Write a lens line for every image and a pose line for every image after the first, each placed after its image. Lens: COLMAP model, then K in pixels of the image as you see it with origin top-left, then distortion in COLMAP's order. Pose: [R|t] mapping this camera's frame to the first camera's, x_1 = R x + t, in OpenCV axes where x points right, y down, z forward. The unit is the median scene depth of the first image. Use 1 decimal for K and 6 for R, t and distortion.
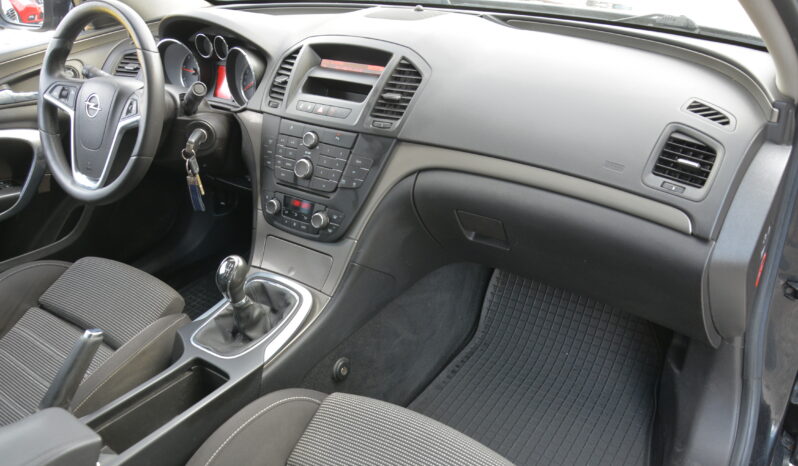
lens RADIAL K [[637.9, 0, 402.3], [0, 637.9, 238.7], [0, 0, 1]] dist [-0.049292, 0.023281]
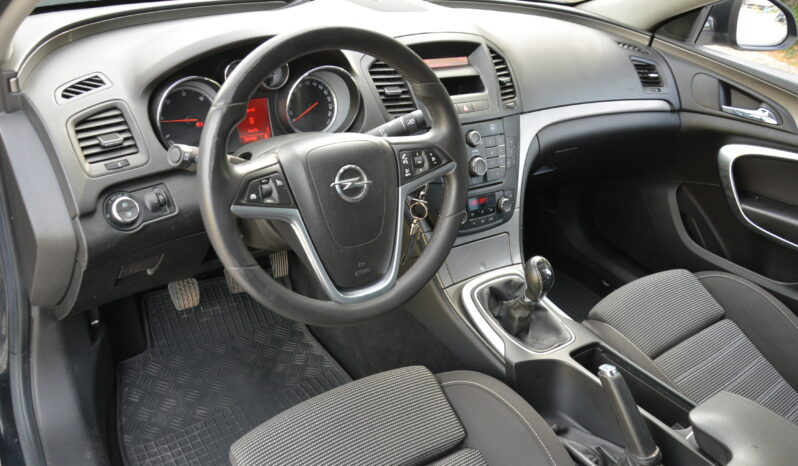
lens RADIAL K [[637.9, 0, 404.8], [0, 637.9, 236.5], [0, 0, 1]] dist [-0.049292, 0.023281]
pose [[0.332409, -0.409237, 0.849723, -1.122941], [0.331255, 0.894216, 0.301080, -0.360723], [-0.883049, 0.181393, 0.432807, 0.685659]]
